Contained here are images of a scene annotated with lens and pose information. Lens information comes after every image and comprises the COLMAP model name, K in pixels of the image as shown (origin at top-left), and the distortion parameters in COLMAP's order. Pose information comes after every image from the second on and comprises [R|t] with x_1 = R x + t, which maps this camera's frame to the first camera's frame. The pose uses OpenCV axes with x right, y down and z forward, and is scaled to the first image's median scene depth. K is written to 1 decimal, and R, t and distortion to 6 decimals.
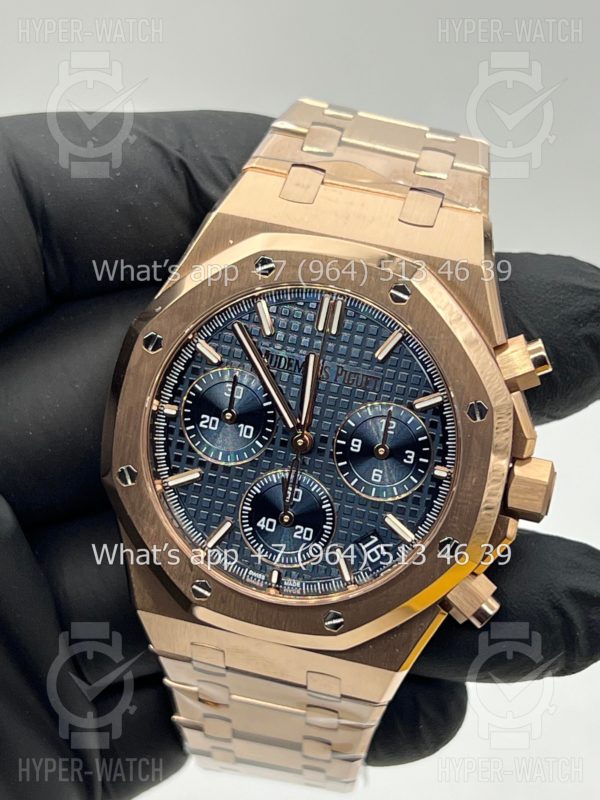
lens RADIAL K [[1887.4, 0, 300.0], [0, 1887.4, 400.0], [0, 0, 1]] dist [0.238428, -0.804453]
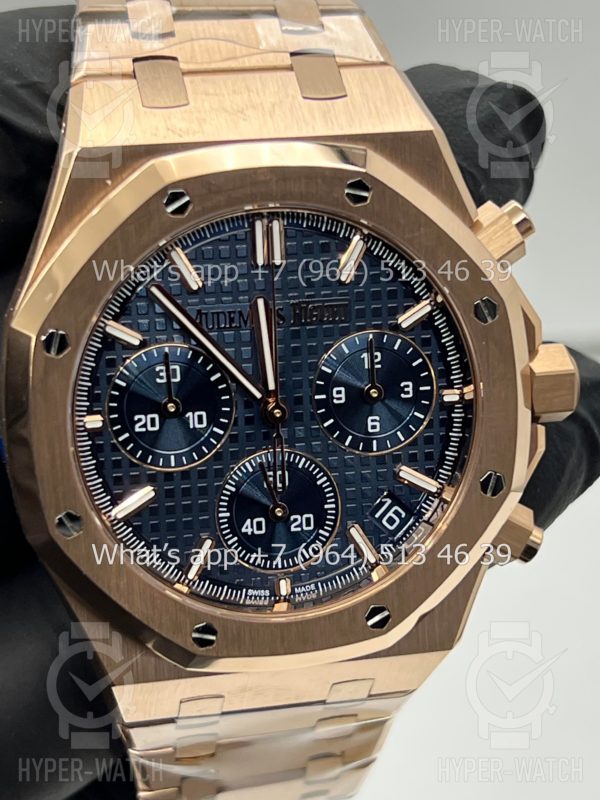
lens RADIAL K [[1887.4, 0, 300.0], [0, 1887.4, 400.0], [0, 0, 1]] dist [0.238428, -0.804453]
pose [[0.901529, -0.295128, 0.316458, -0.230290], [0.264317, 0.954615, 0.137283, -0.084700], [-0.342612, -0.040119, 0.938620, 0.273484]]
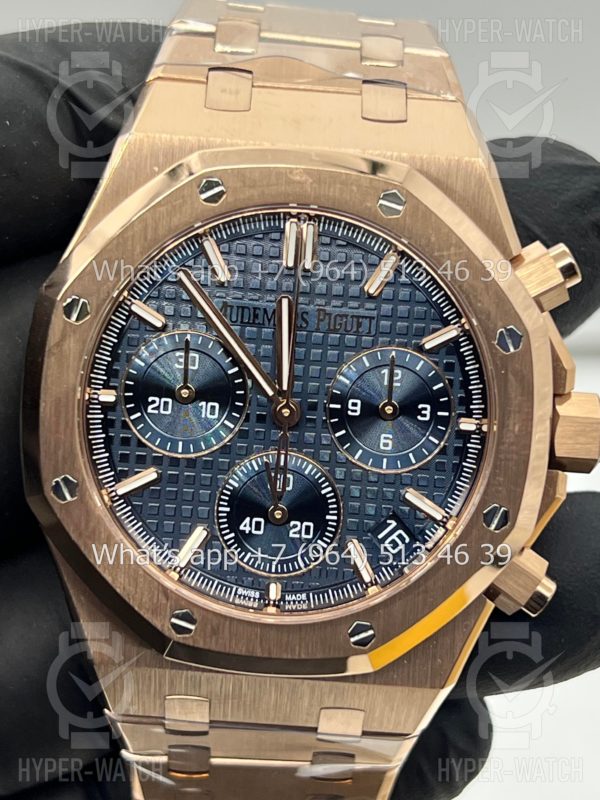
lens RADIAL K [[1887.4, 0, 300.0], [0, 1887.4, 400.0], [0, 0, 1]] dist [0.238428, -0.804453]
pose [[0.975809, -0.134653, 0.172237, -0.125289], [0.140098, 0.989940, -0.019801, 0.033046], [-0.167838, 0.043452, 0.984857, 0.234802]]
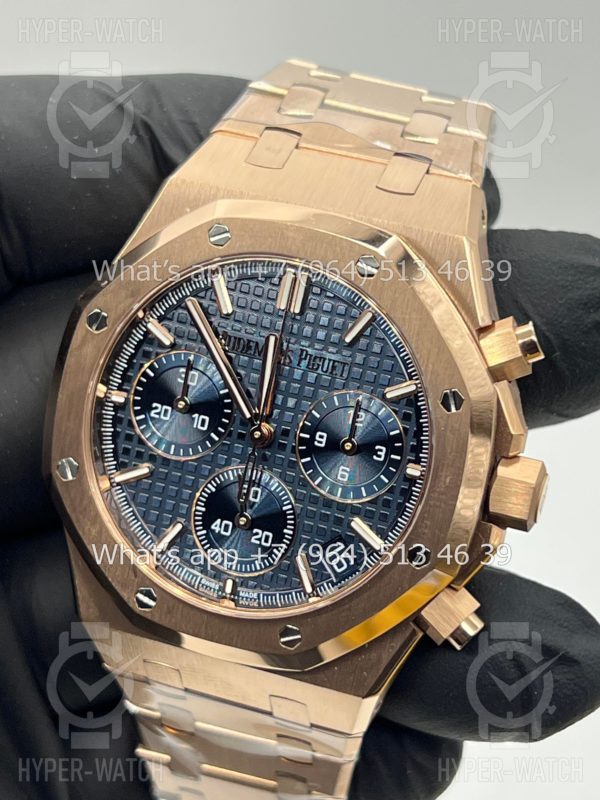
lens RADIAL K [[1887.4, 0, 300.0], [0, 1887.4, 400.0], [0, 0, 1]] dist [0.238428, -0.804453]
pose [[0.994845, 0.015325, -0.100247, 0.107773], [-0.018068, 0.999485, -0.026509, 0.029046], [0.099789, 0.028184, 0.994609, 0.117025]]
